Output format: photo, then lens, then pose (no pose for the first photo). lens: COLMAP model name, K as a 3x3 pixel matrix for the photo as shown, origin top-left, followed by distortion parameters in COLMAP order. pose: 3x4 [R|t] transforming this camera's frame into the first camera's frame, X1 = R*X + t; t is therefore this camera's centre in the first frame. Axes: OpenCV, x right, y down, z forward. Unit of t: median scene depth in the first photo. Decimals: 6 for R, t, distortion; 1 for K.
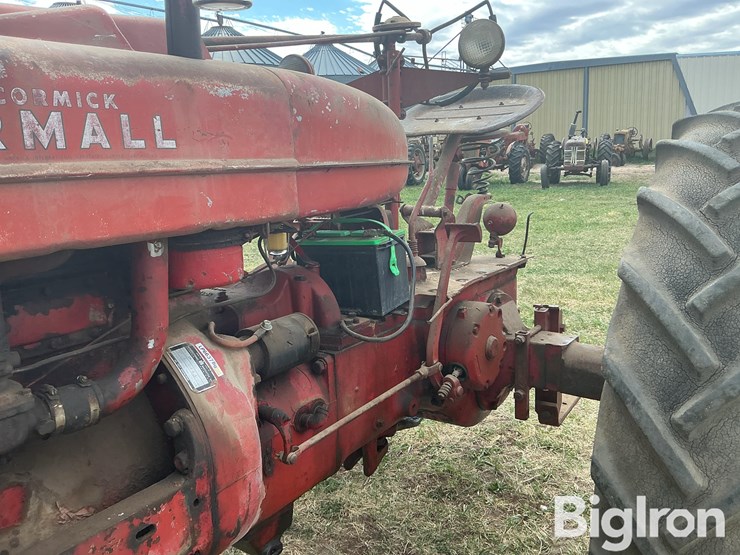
lens RADIAL K [[618.7, 0, 369.1], [0, 618.7, 275.5], [0, 0, 1]] dist [0.117548, -0.235387]
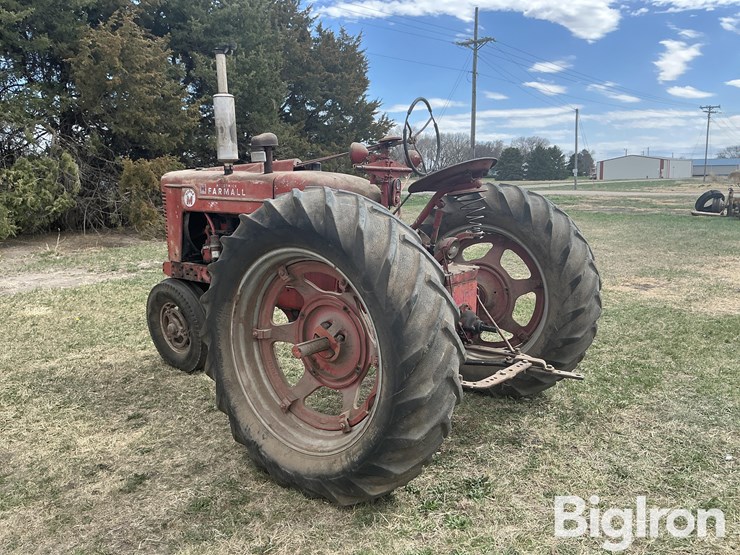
lens RADIAL K [[618.7, 0, 367.7], [0, 618.7, 277.1], [0, 0, 1]] dist [0.117548, -0.235387]
pose [[-0.064394, 0.191098, -0.979456, 2.446654], [-0.185745, 0.962047, 0.199913, -0.411750], [0.980486, 0.194802, -0.026454, 1.232626]]
